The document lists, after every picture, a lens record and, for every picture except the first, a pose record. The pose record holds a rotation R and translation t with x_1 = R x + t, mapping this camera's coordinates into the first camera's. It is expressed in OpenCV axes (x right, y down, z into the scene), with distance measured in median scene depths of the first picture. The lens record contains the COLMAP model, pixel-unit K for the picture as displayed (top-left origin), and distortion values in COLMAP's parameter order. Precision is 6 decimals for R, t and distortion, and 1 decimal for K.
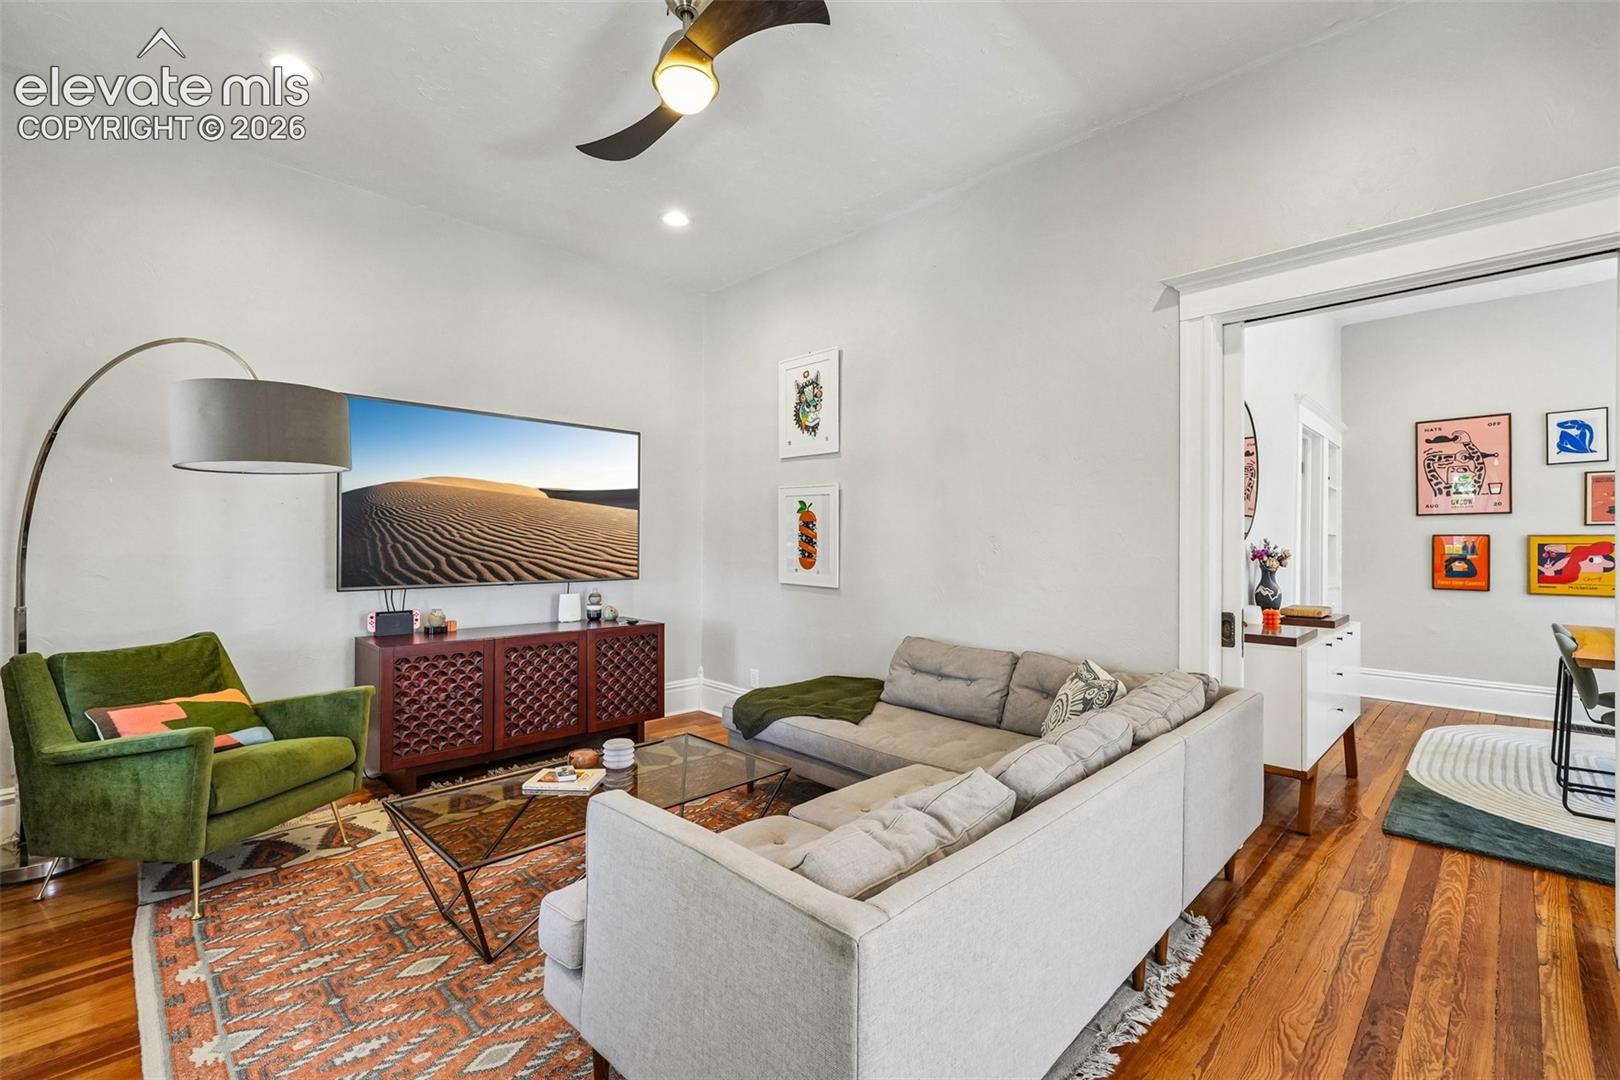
lens RADIAL K [[691.0, 0, 816.1], [0, 691.0, 544.6], [0, 0, 1]] dist [-0.003923, -0.000031]
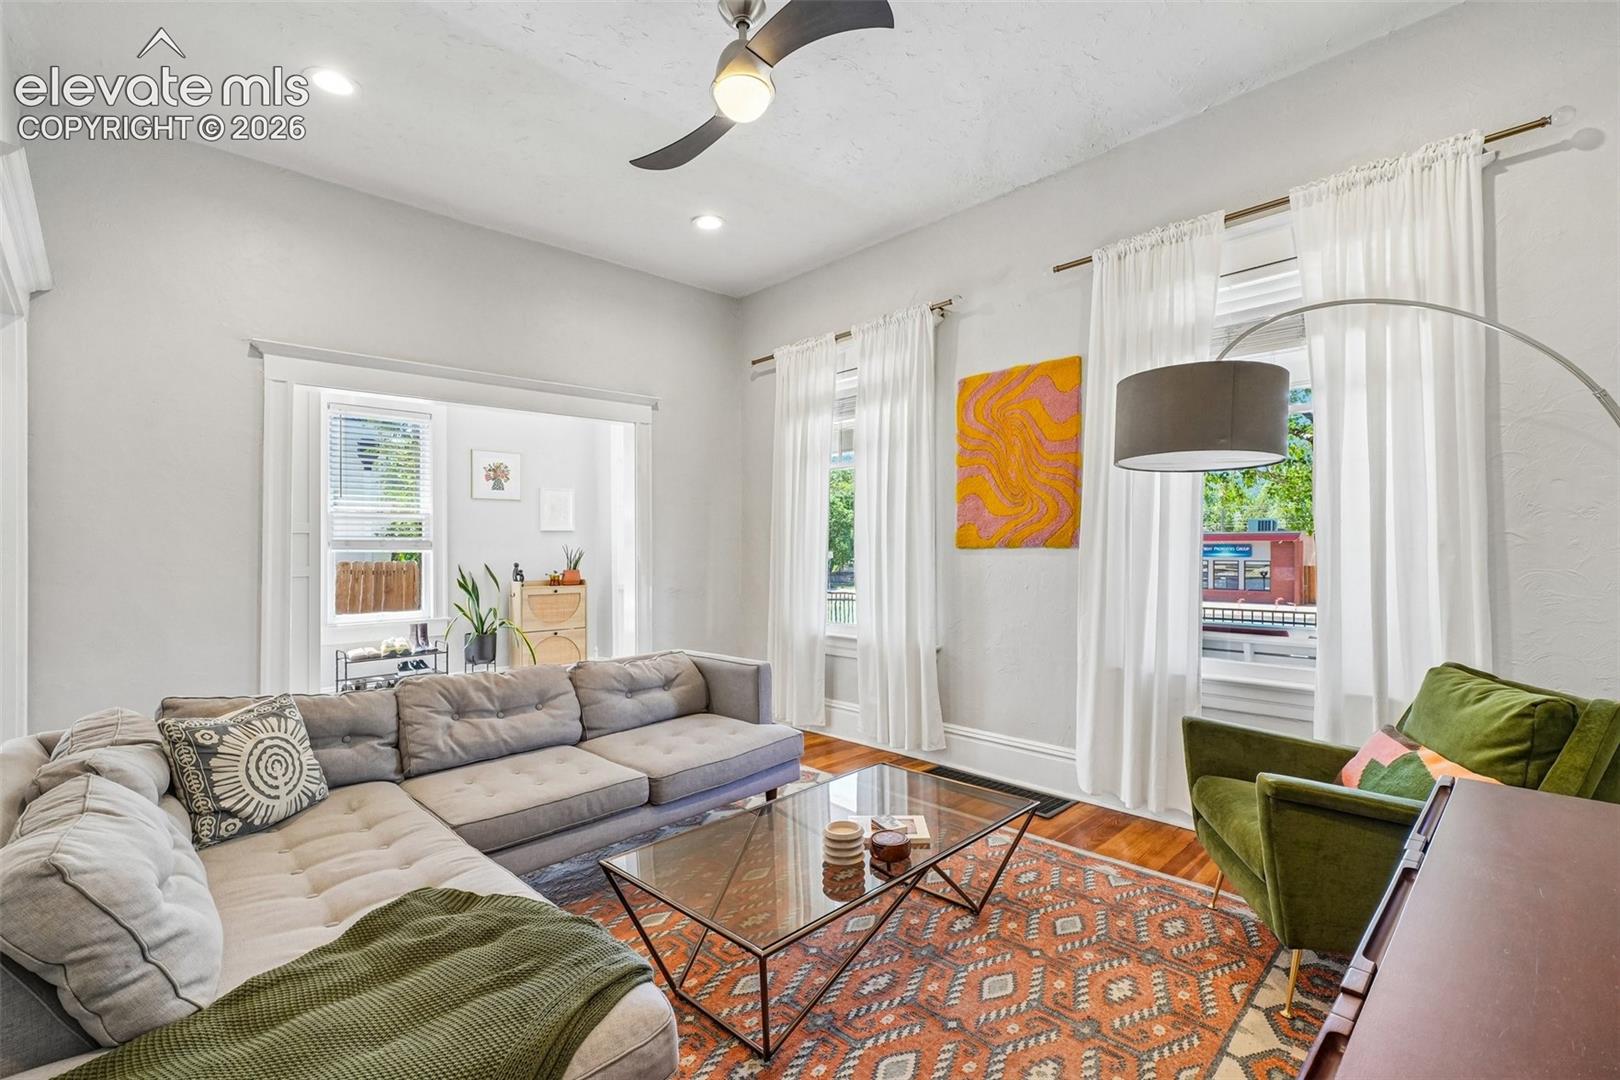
lens RADIAL K [[728.7, 0, 826.6], [0, 728.7, 547.5], [0, 0, 1]] dist [0.001438, 0.000399]
pose [[-0.999994, -0.001769, 0.002897, -0.198074], [-0.001772, 0.999998, -0.001008, 0.005302], [-0.002896, -0.001013, -0.999995, 1.266954]]
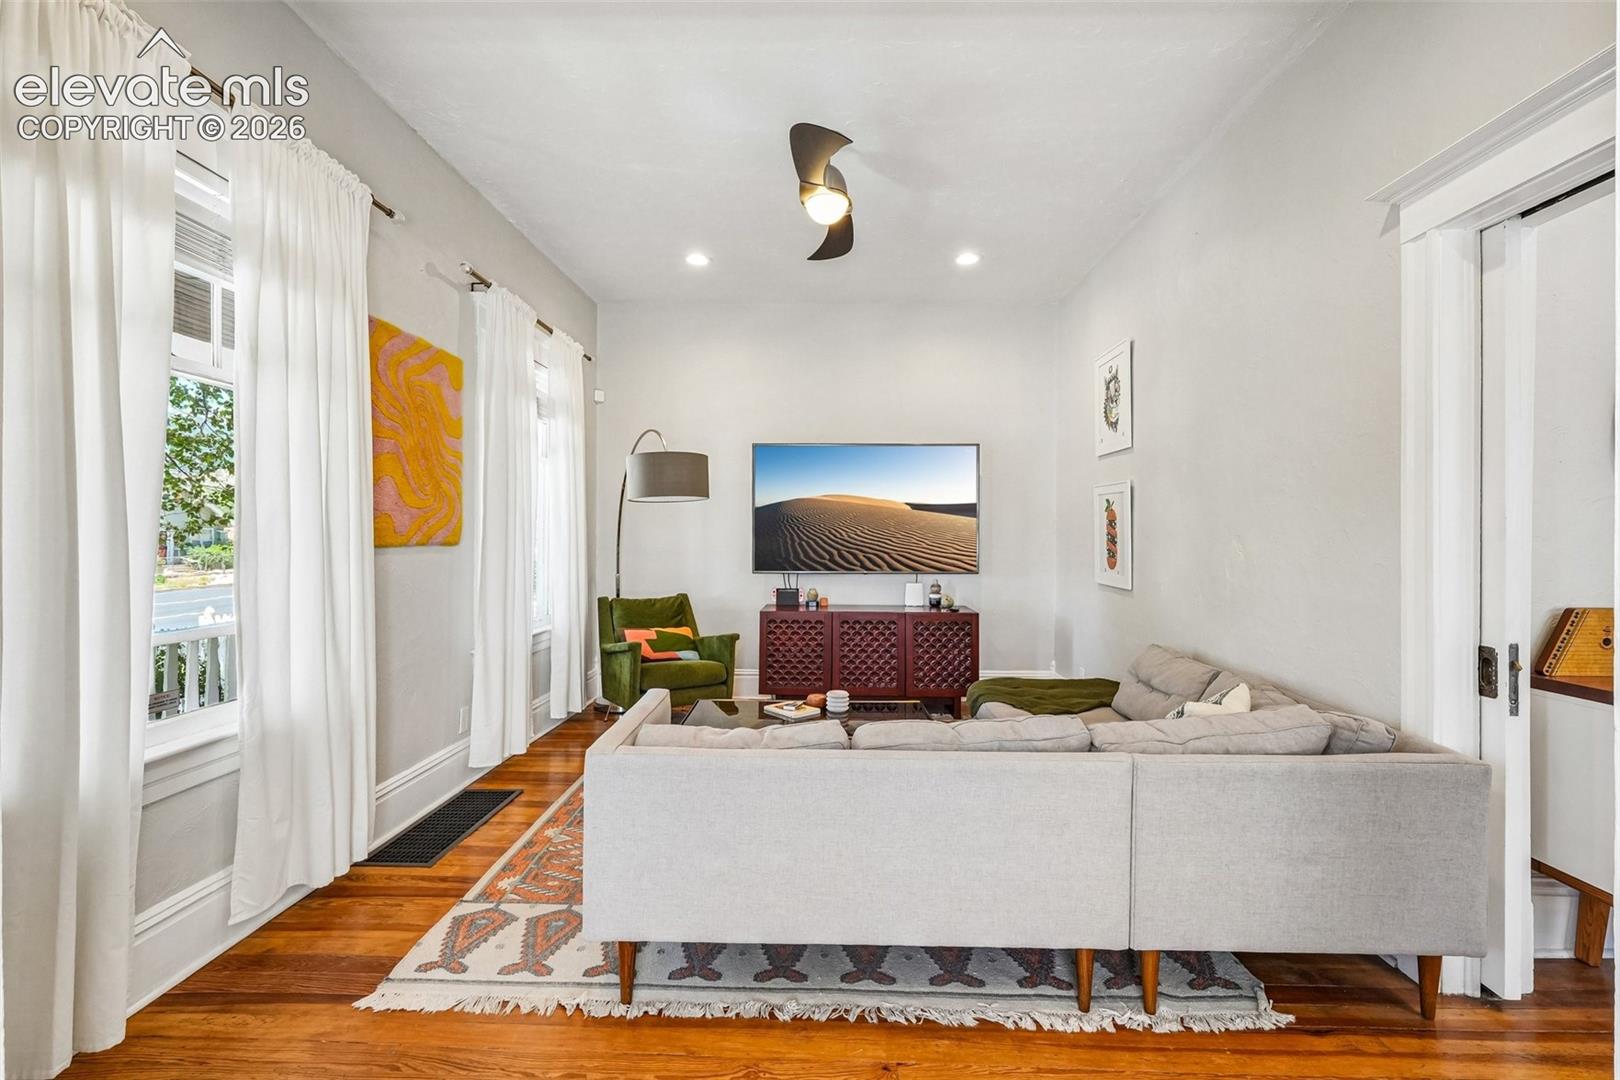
lens RADIAL K [[698.2, 0, 825.9], [0, 698.2, 532.1], [0, 0, 1]] dist [0.000317, 0.000360]
pose [[0.699439, -0.006439, -0.714664, 0.482646], [-0.002998, 0.999924, -0.011943, -0.004197], [0.714686, 0.010495, 0.699366, 0.029656]]
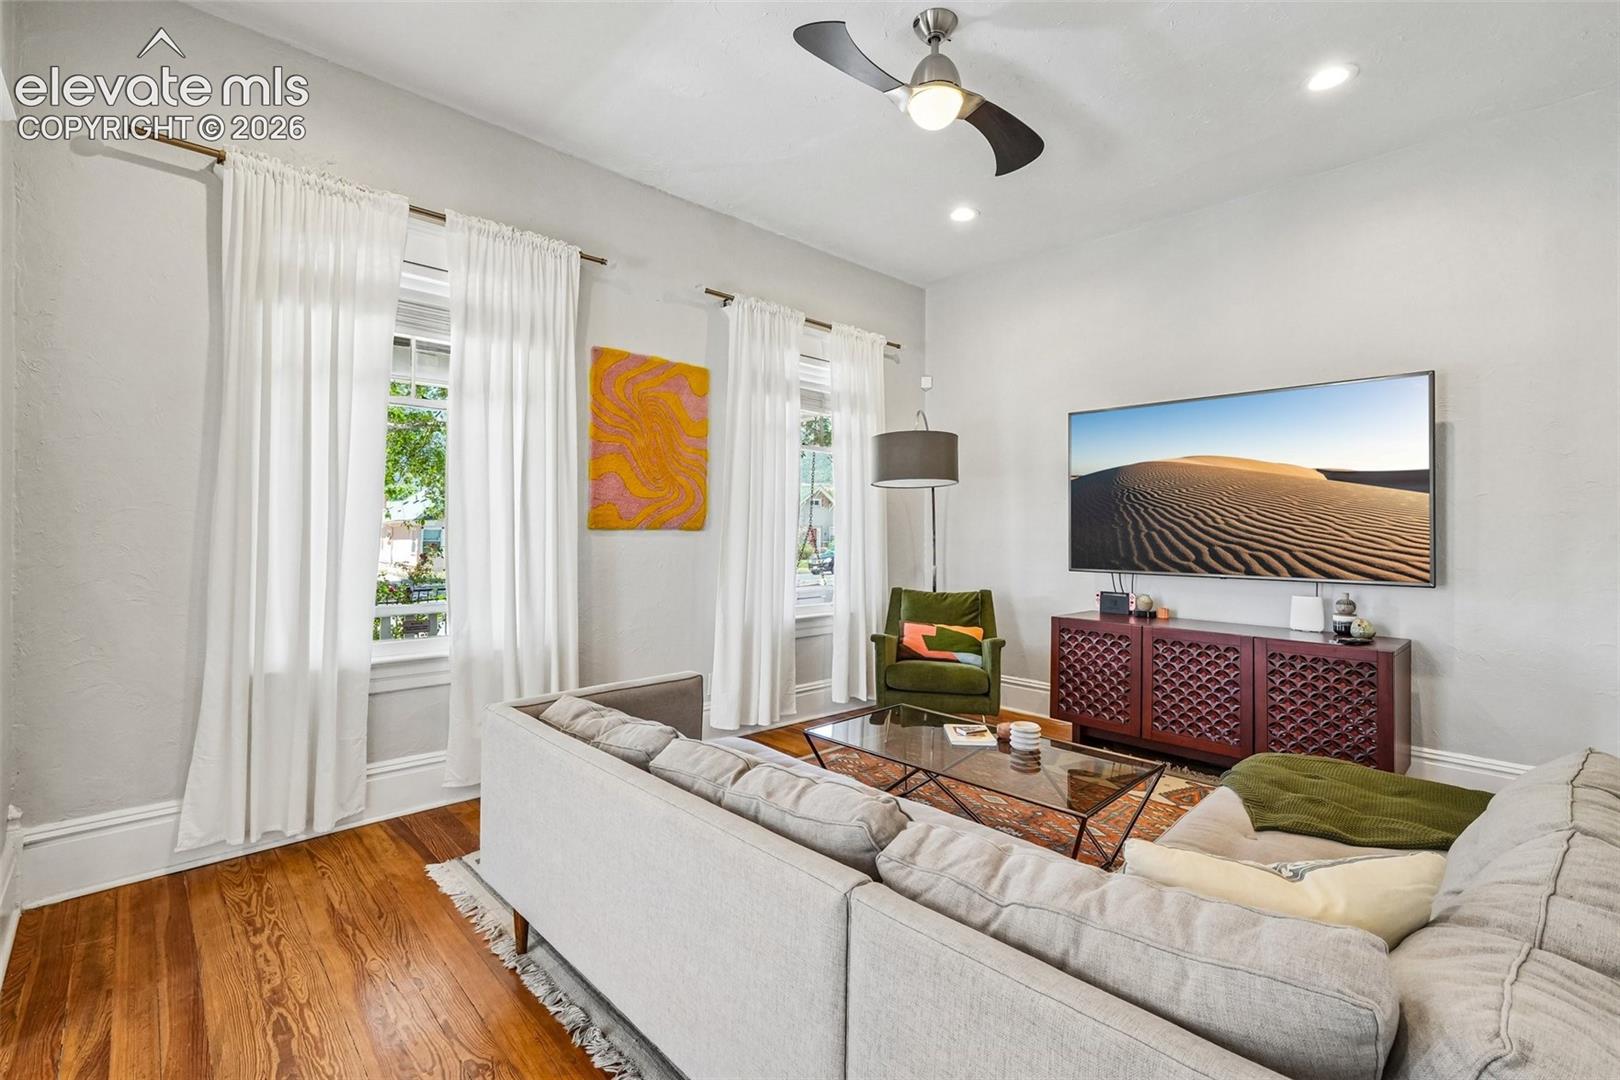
lens RADIAL K [[713.7, 0, 809.8], [0, 713.7, 521.5], [0, 0, 1]] dist [0.000148, -0.000039]
pose [[-0.021601, -0.019783, -0.999571, 0.564580], [-0.012574, 0.999731, -0.019514, 0.009435], [0.999688, 0.012147, -0.021844, 0.511137]]
